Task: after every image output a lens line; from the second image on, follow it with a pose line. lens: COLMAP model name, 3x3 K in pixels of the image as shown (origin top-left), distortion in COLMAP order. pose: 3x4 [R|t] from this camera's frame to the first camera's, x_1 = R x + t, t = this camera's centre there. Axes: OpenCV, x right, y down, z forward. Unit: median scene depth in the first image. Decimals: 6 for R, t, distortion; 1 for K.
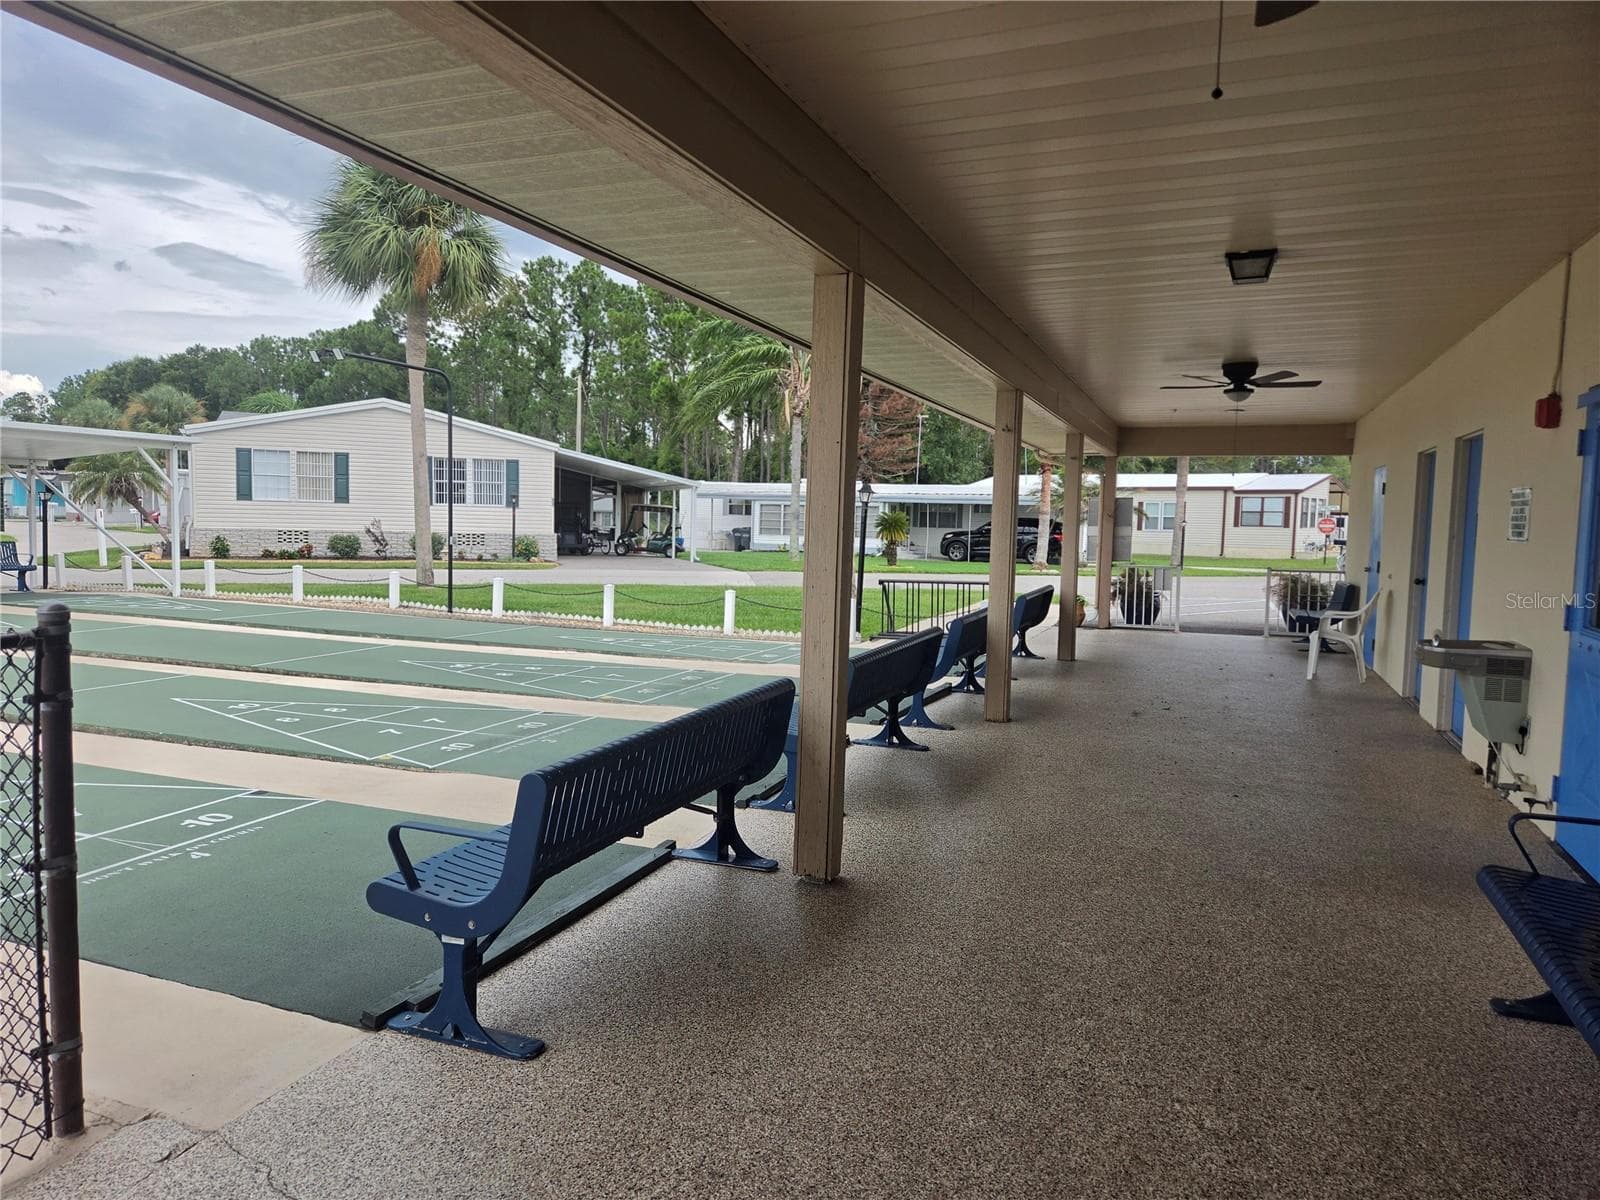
lens RADIAL K [[1056.5, 0, 800.0], [0, 1056.5, 600.0], [0, 0, 1]] dist [0.059635, -0.000573]
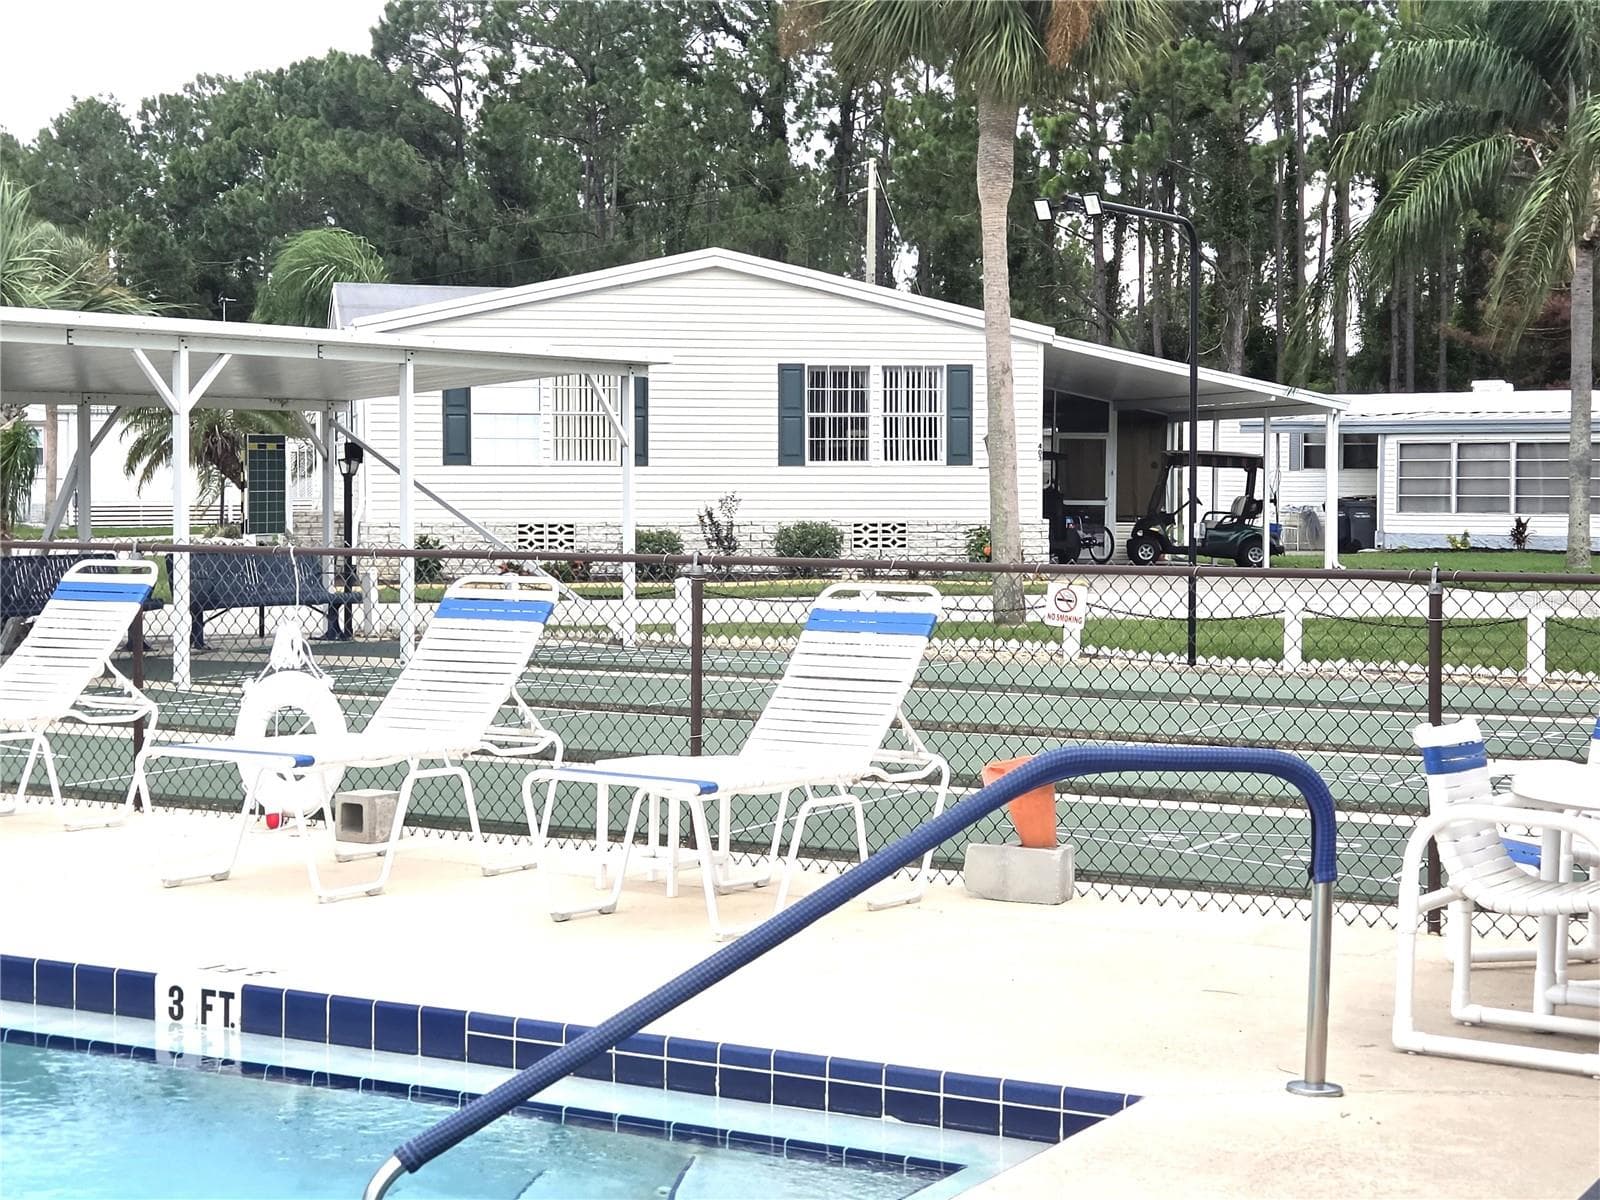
lens RADIAL K [[2635.8, 0, 800.0], [0, 2635.8, 600.0], [0, 0, 1]] dist [0.128087, -0.193229]
pose [[0.987760, -0.013365, -0.155405, -0.160555], [0.008585, 0.999470, -0.031388, 0.009496], [0.155742, 0.029670, 0.987352, -0.176383]]
